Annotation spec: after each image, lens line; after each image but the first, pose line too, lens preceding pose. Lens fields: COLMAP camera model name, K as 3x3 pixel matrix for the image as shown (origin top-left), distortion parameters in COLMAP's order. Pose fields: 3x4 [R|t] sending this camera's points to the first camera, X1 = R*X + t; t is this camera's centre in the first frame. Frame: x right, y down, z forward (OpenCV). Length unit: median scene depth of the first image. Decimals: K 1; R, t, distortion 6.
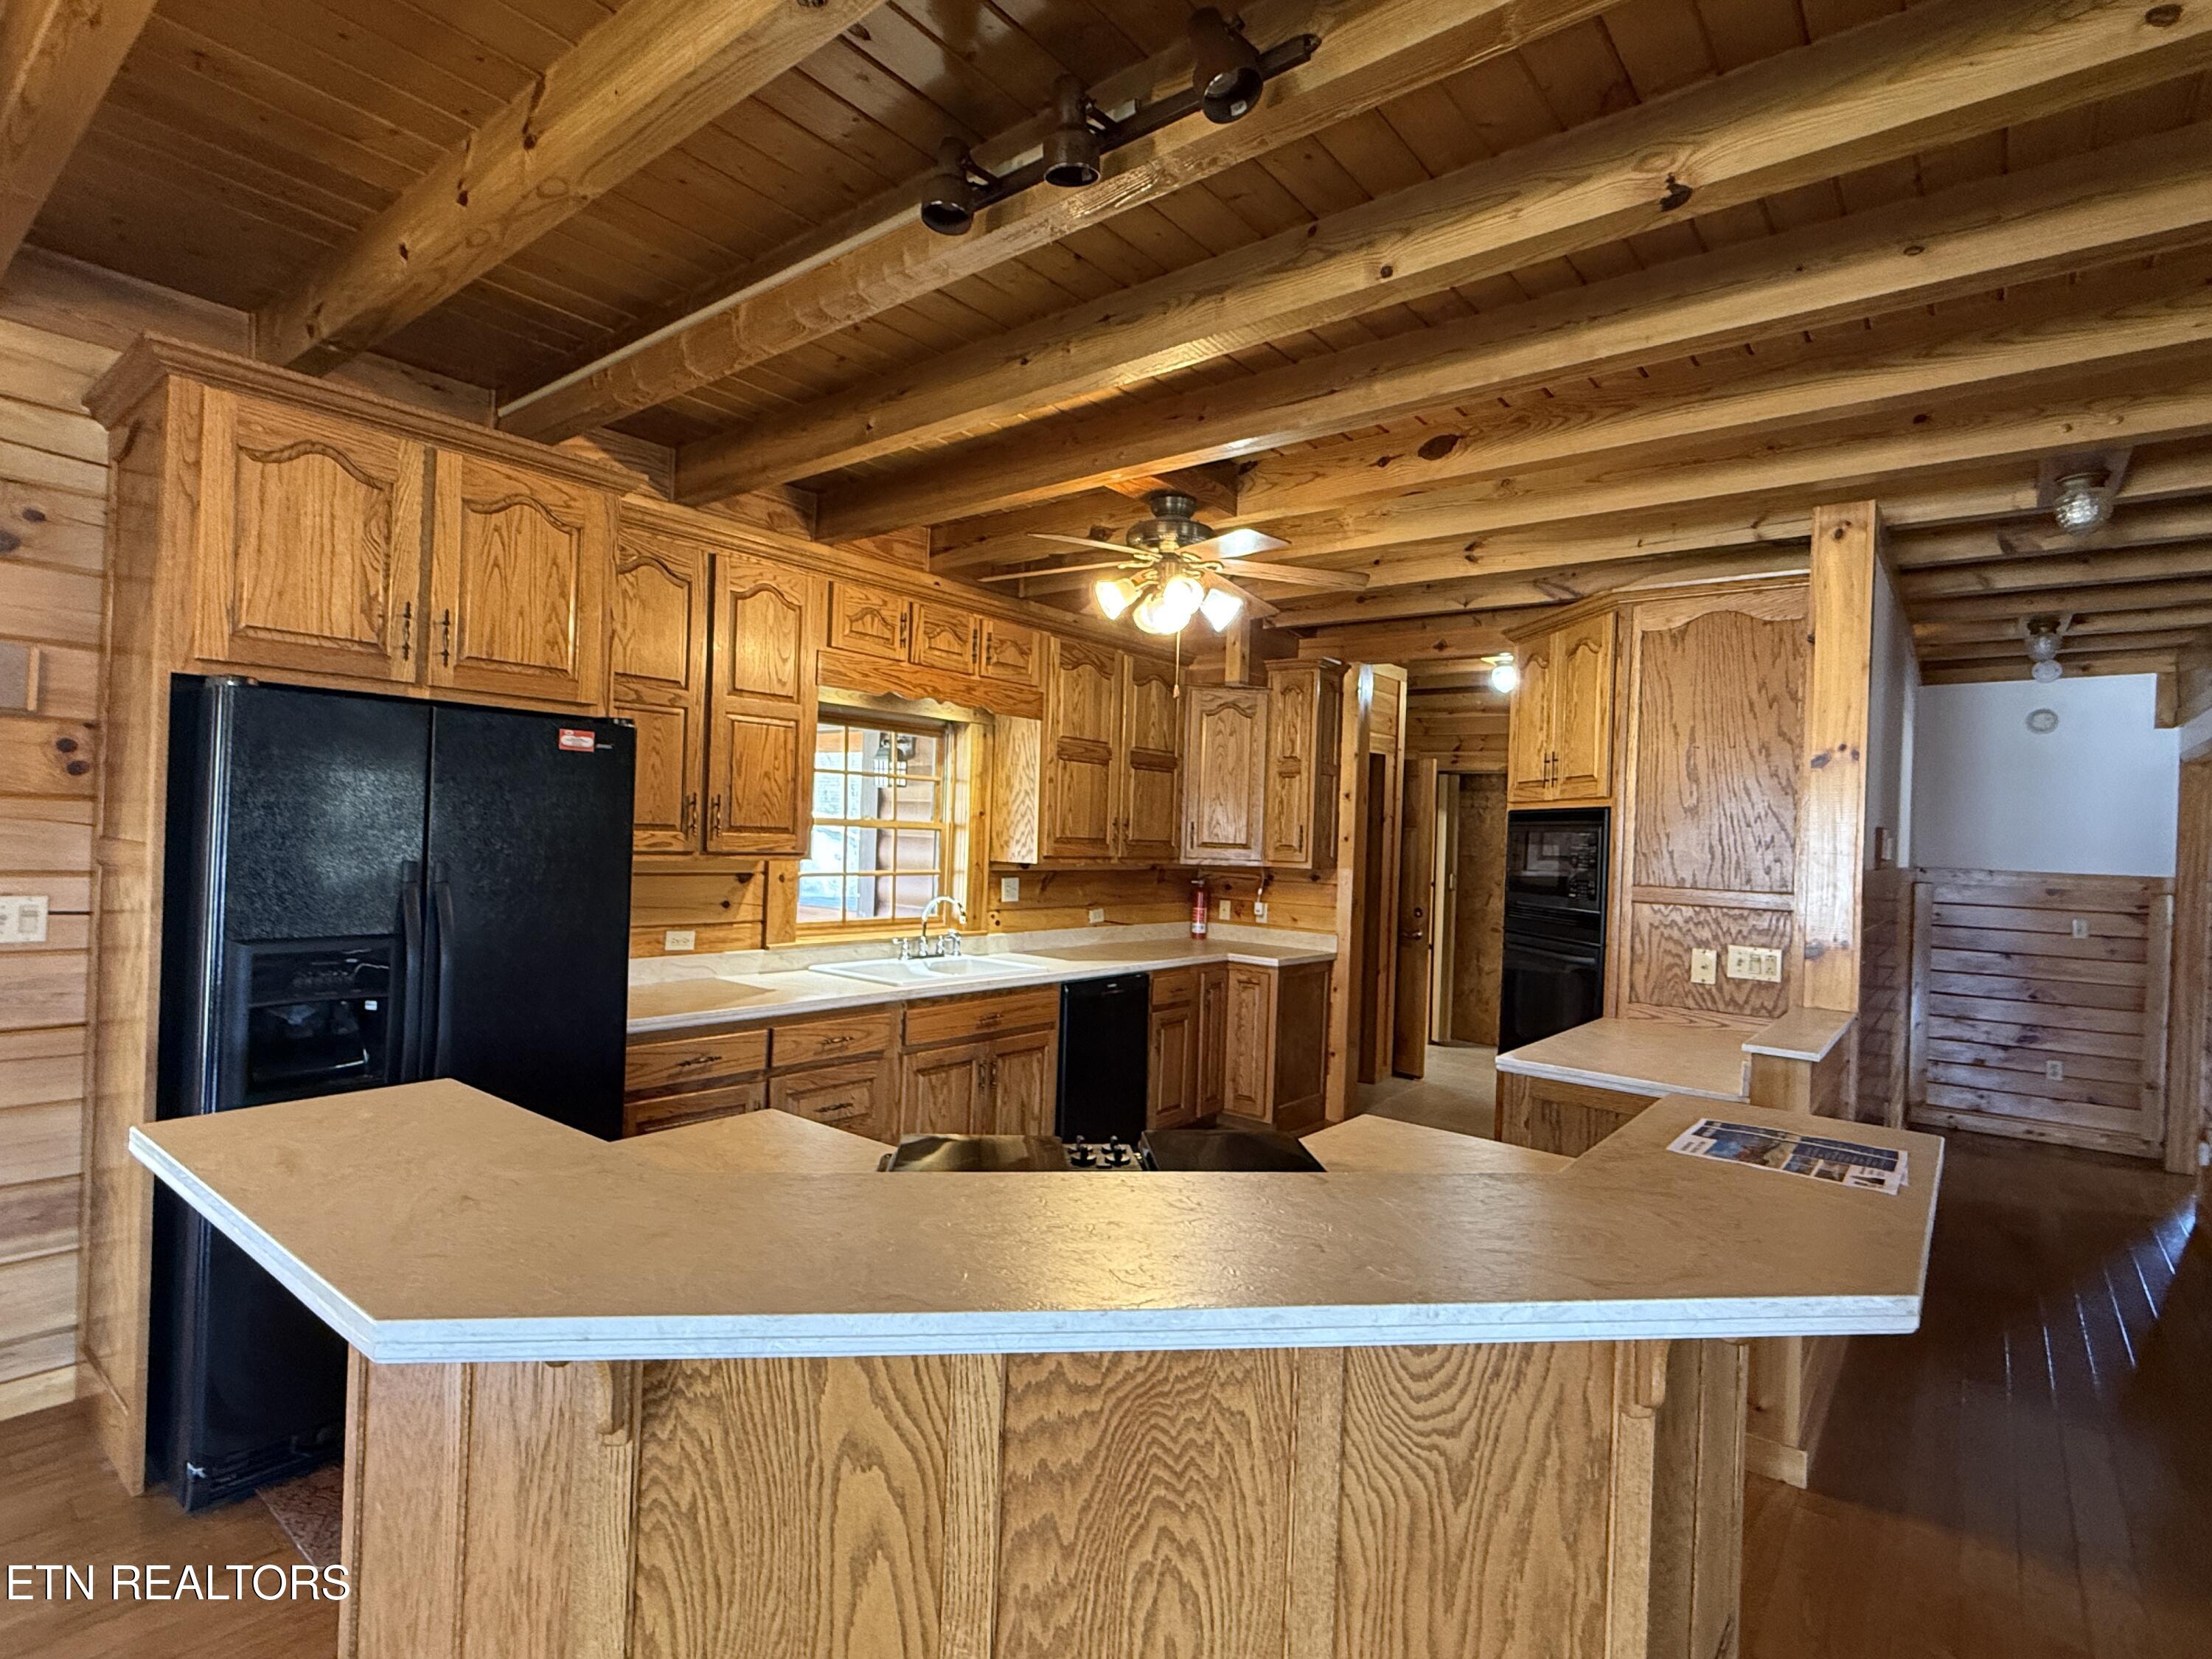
lens RADIAL K [[1106.8, 0, 1105.1], [0, 1106.8, 835.7], [0, 0, 1]] dist [0.000787, 0.000988]
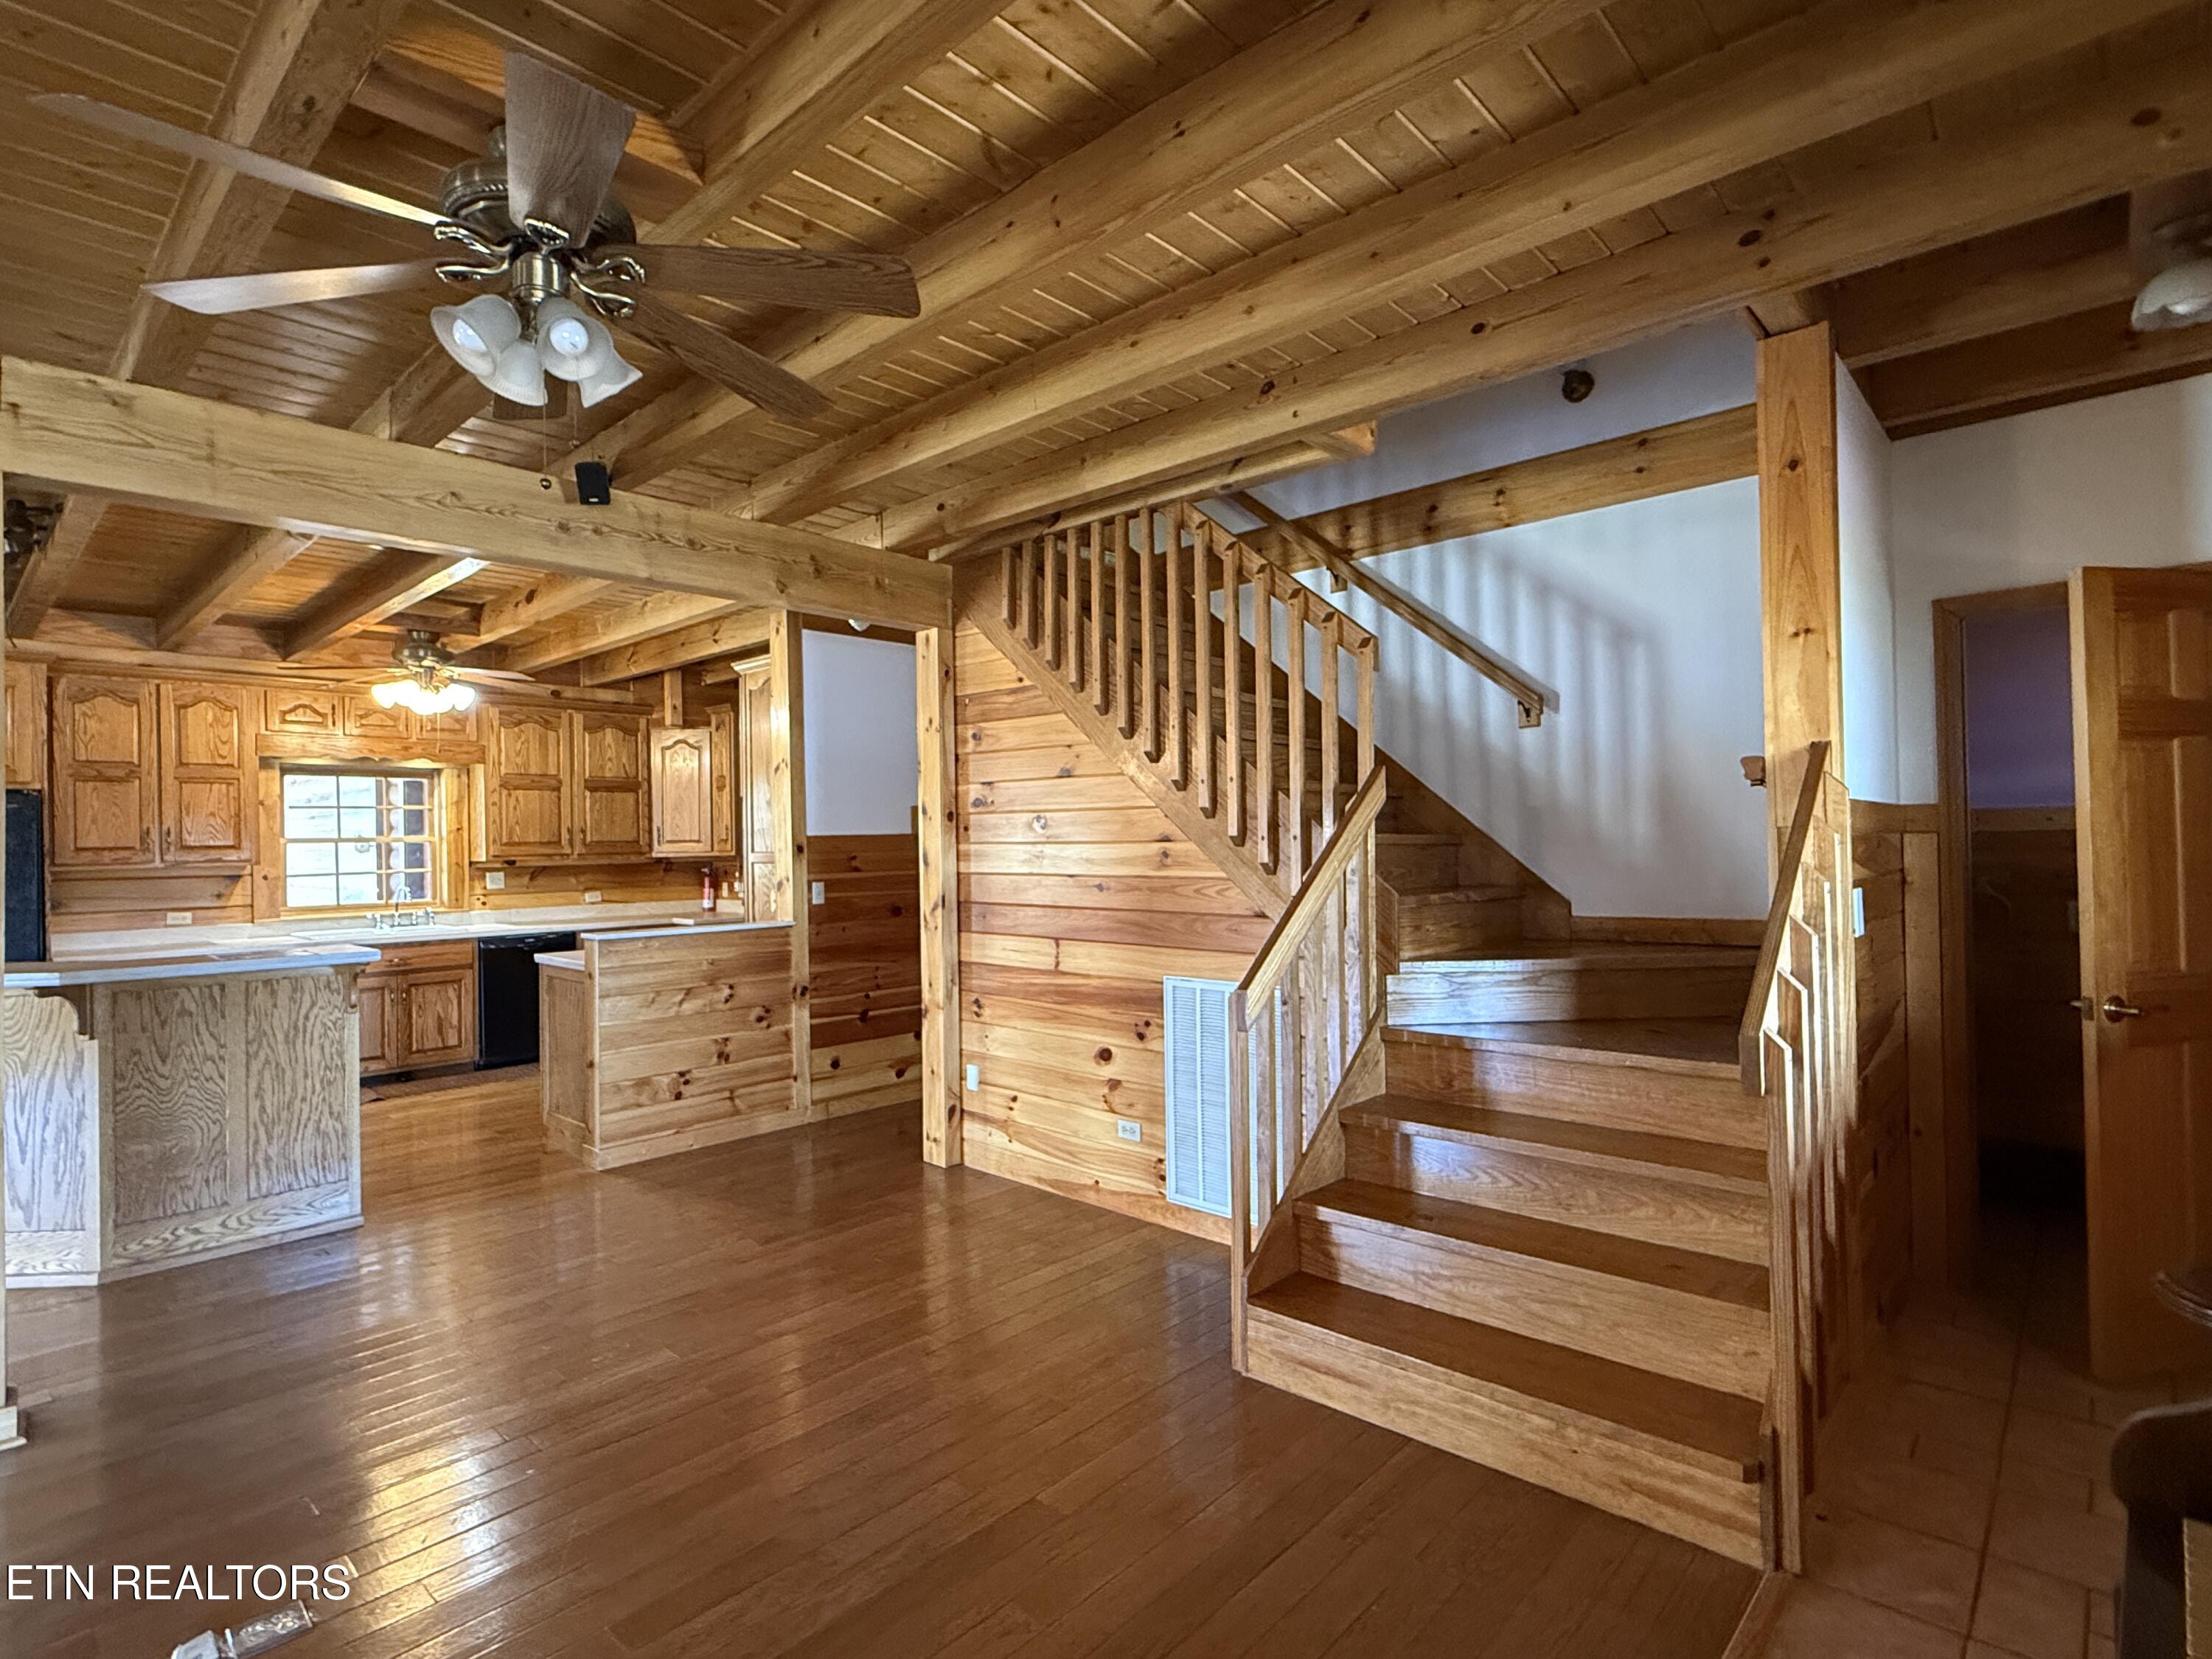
lens RADIAL K [[1106.8, 0, 1099.5], [0, 1106.8, 832.0], [0, 0, 1]] dist [0.000787, 0.000988]
pose [[0.995623, -0.056253, -0.074633, 1.017359], [0.055452, 0.998380, -0.012766, 0.059852], [0.075231, 0.008572, 0.997129, -0.486340]]
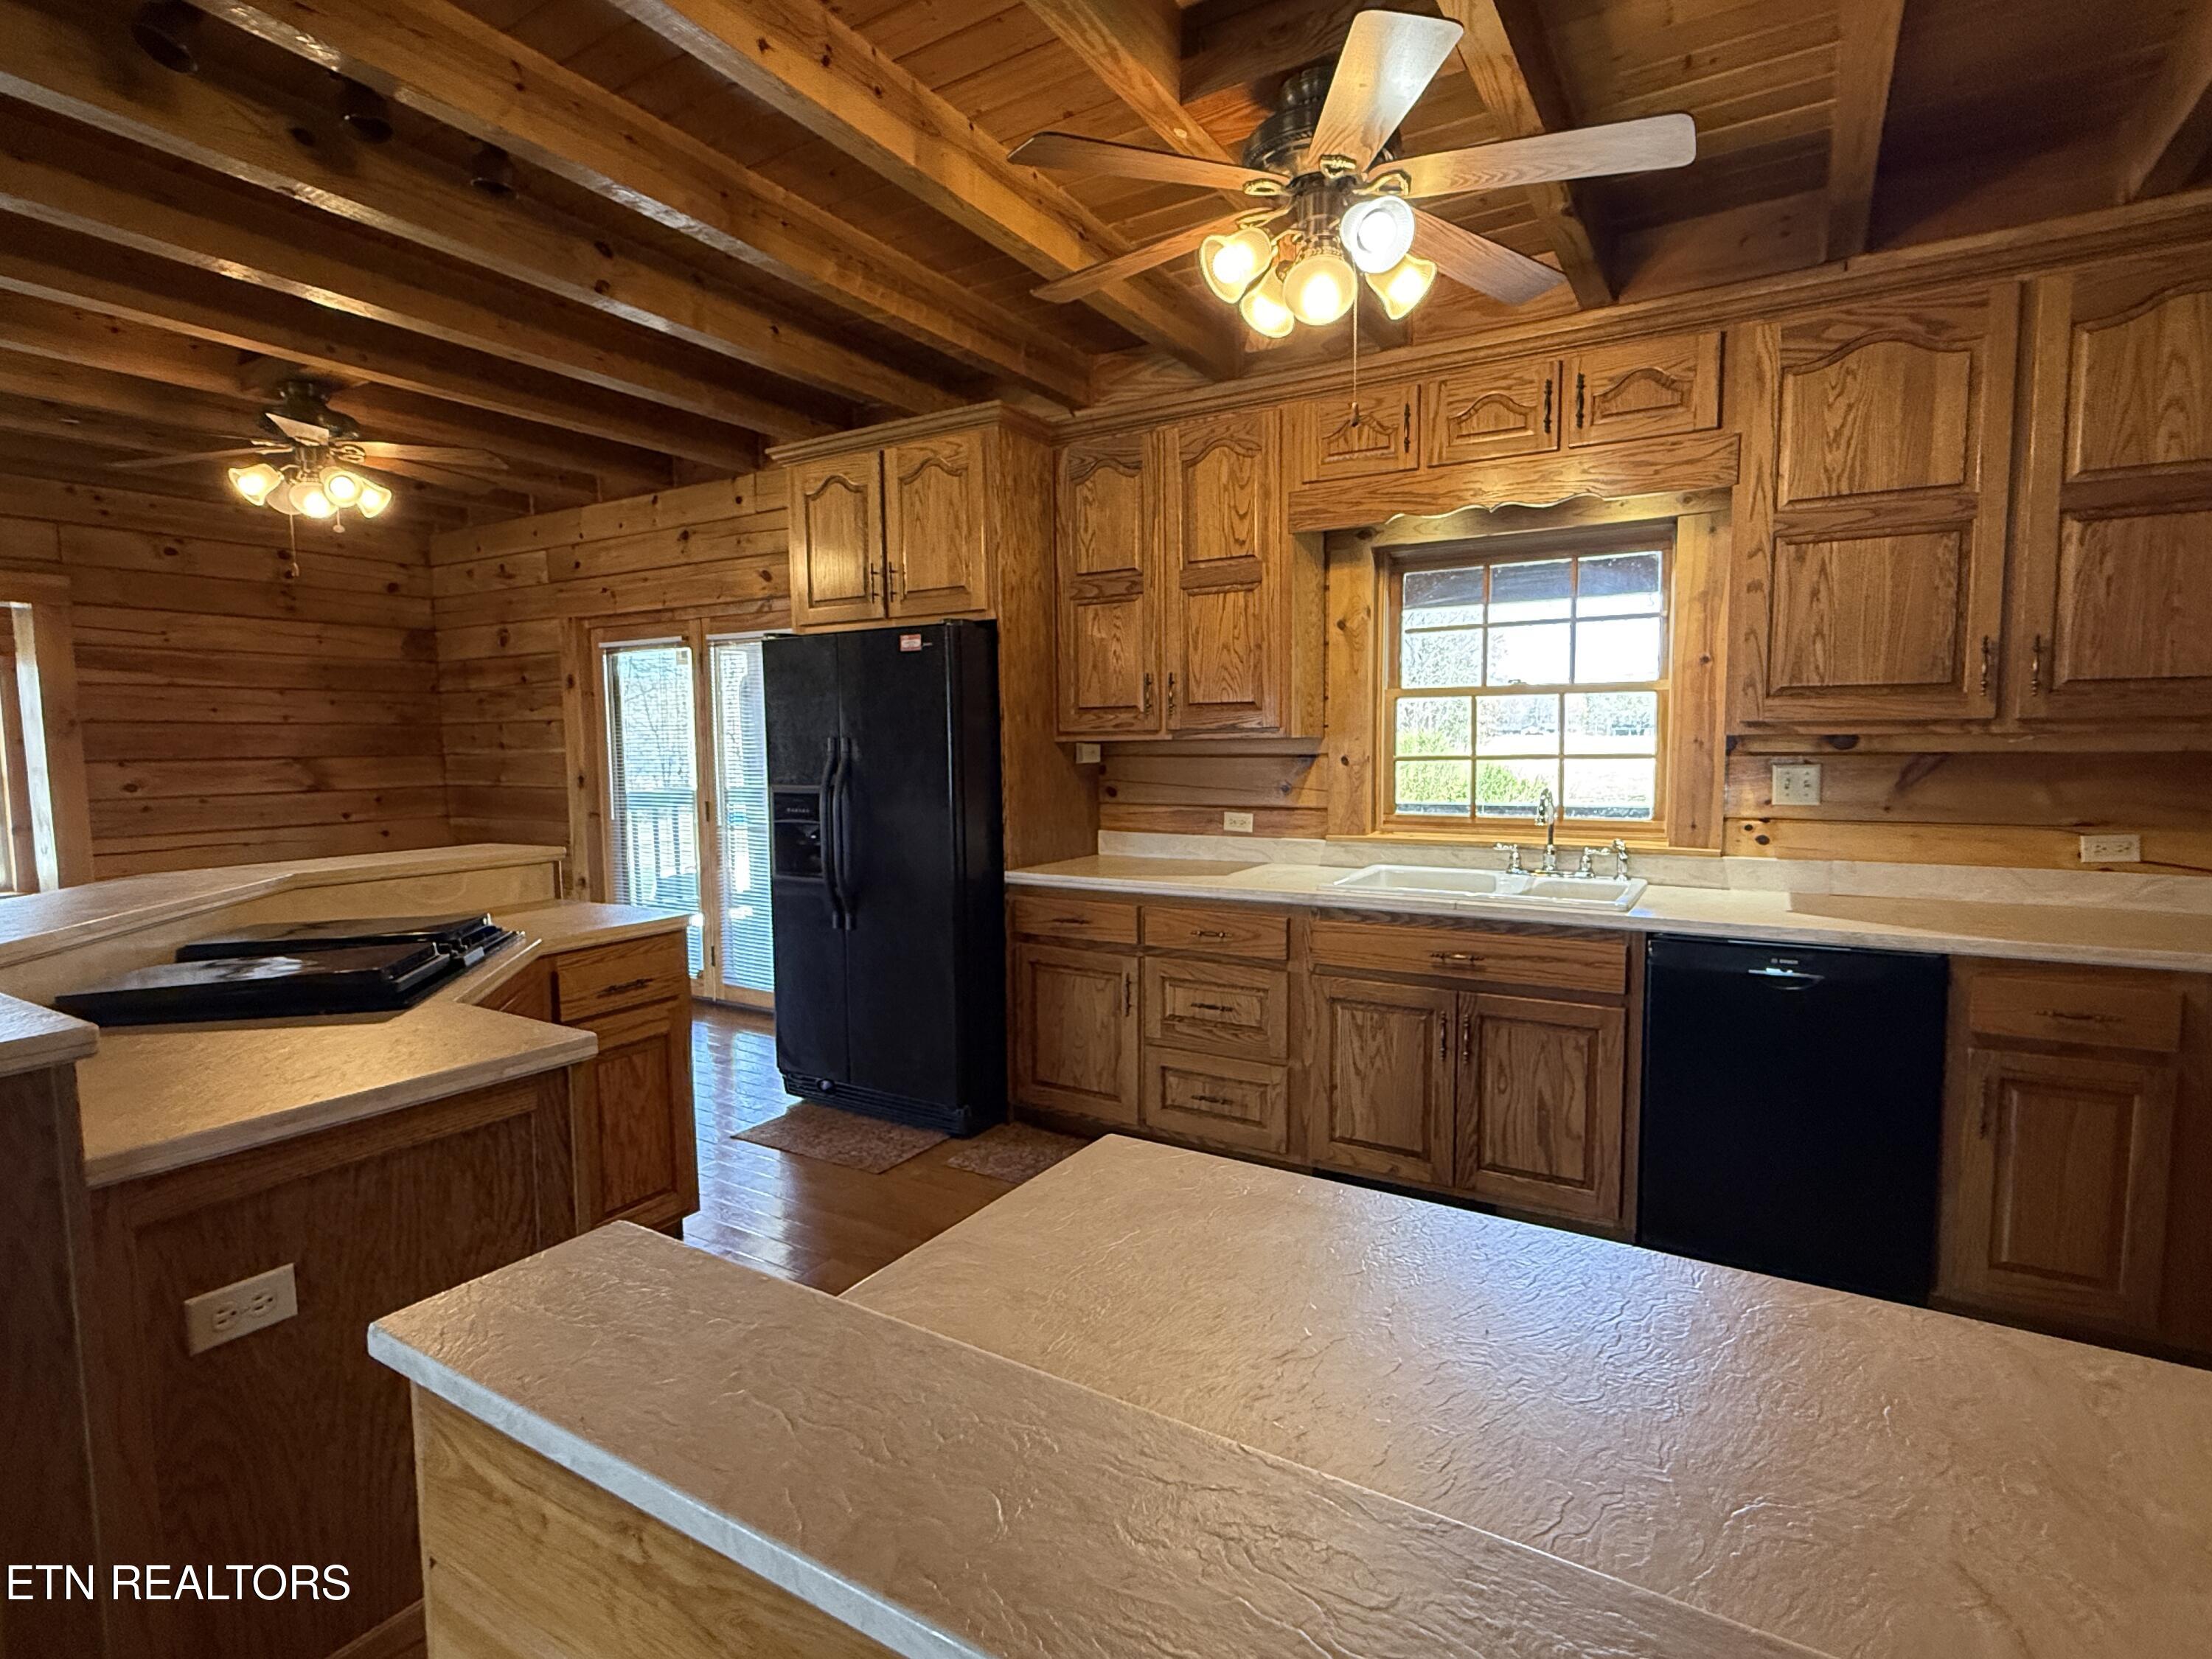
lens RADIAL K [[1106.8, 0, 1106.7], [0, 1106.8, 834.7], [0, 0, 1]] dist [0.000787, 0.000988]
pose [[0.124101, 0.049113, -0.991053, 0.560119], [0.014199, 0.998584, 0.051264, 0.049589], [0.992168, -0.020434, 0.123228, 0.707307]]
